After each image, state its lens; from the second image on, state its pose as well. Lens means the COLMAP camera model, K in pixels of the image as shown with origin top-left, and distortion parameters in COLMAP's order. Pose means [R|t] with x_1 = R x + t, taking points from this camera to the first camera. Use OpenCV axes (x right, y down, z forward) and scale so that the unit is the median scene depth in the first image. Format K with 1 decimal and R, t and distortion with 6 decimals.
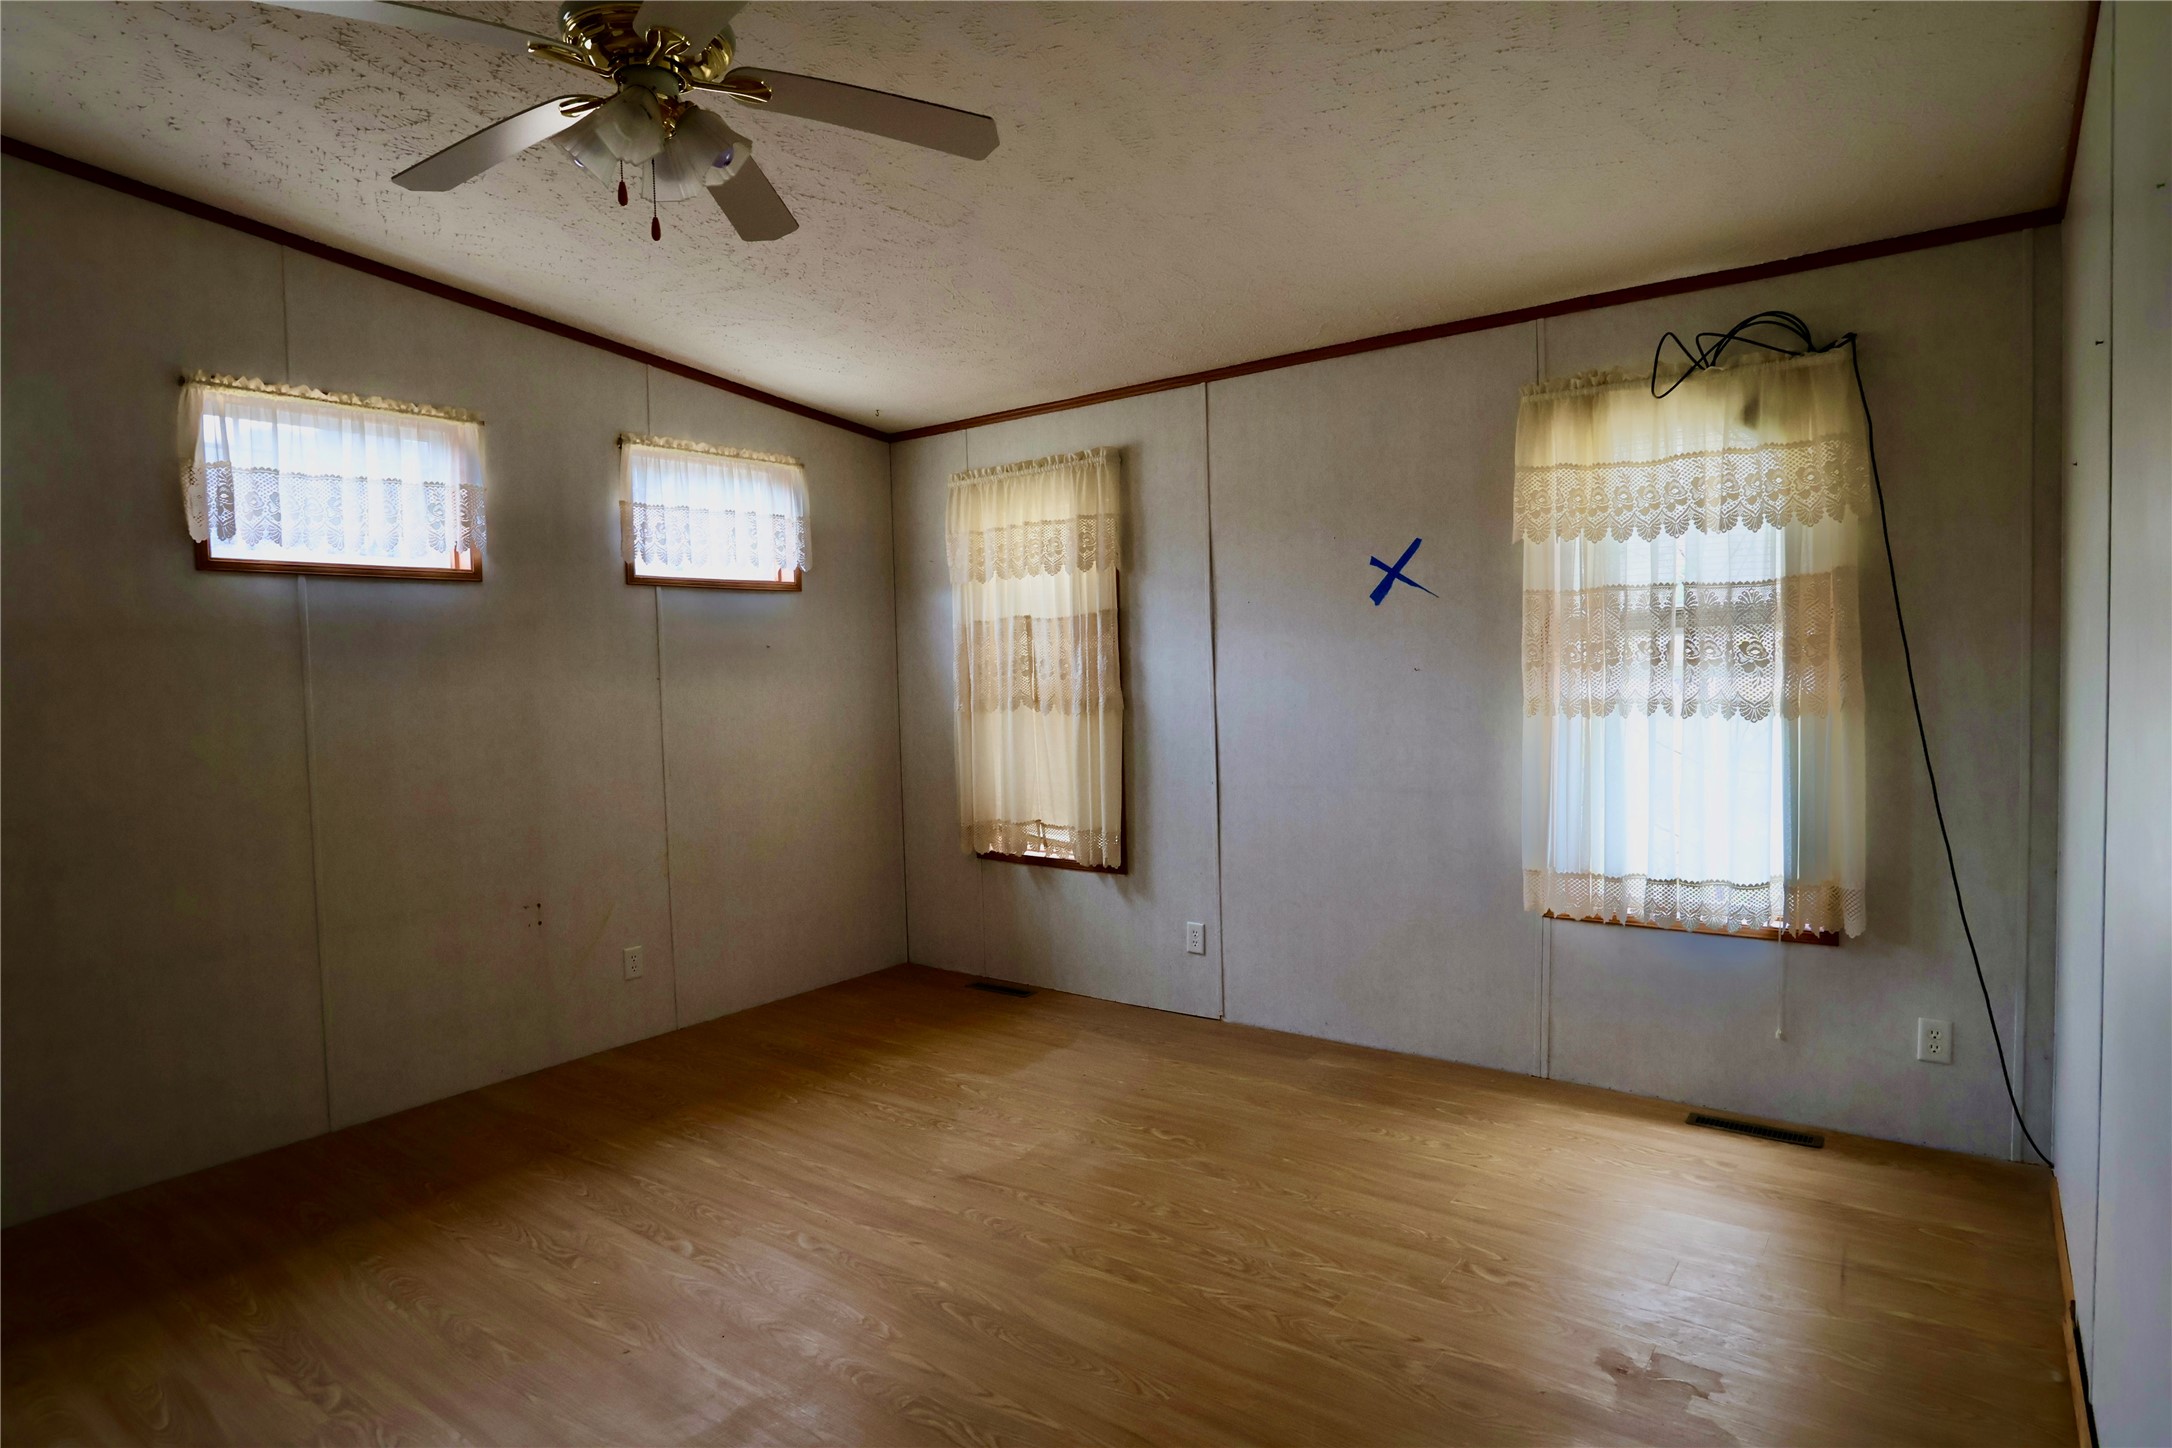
lens RADIAL K [[1180.5, 0, 1089.4], [0, 1180.5, 728.2], [0, 0, 1]] dist [-0.043030, 0.014116]
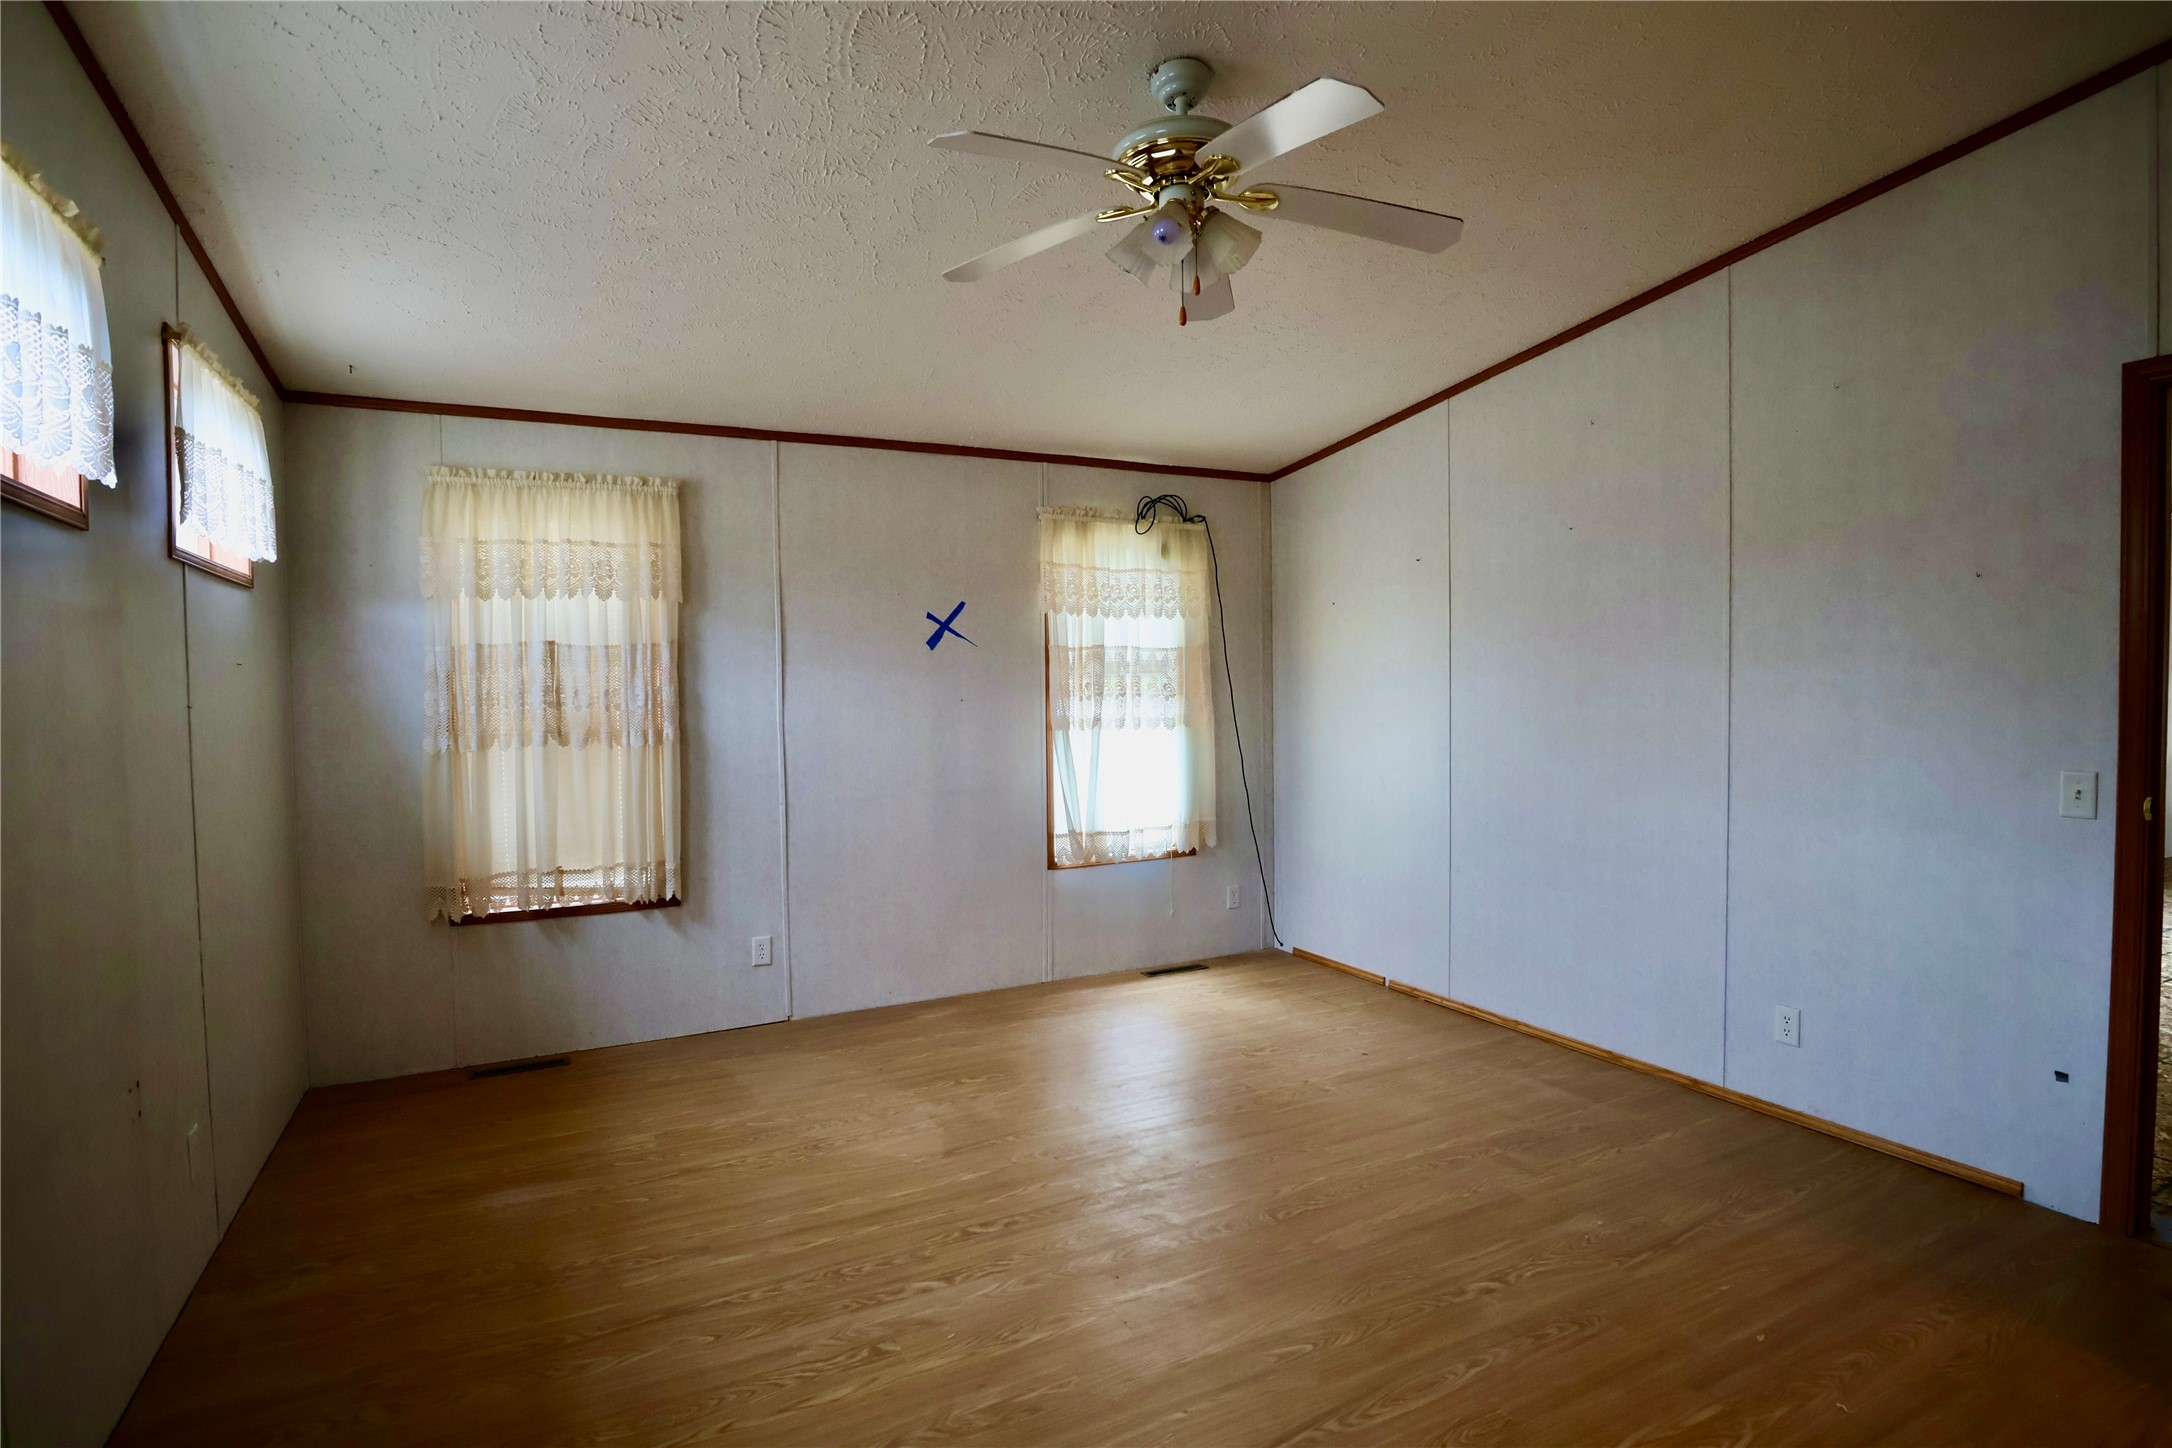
lens RADIAL K [[1101.7, 0, 1088.2], [0, 1101.7, 723.5], [0, 0, 1]] dist [-0.045610, 0.010219]
pose [[0.434613, -0.008697, 0.900575, -0.770416], [0.054060, 0.998402, -0.016447, 0.004720], [-0.898993, 0.055833, 0.434389, 0.330753]]
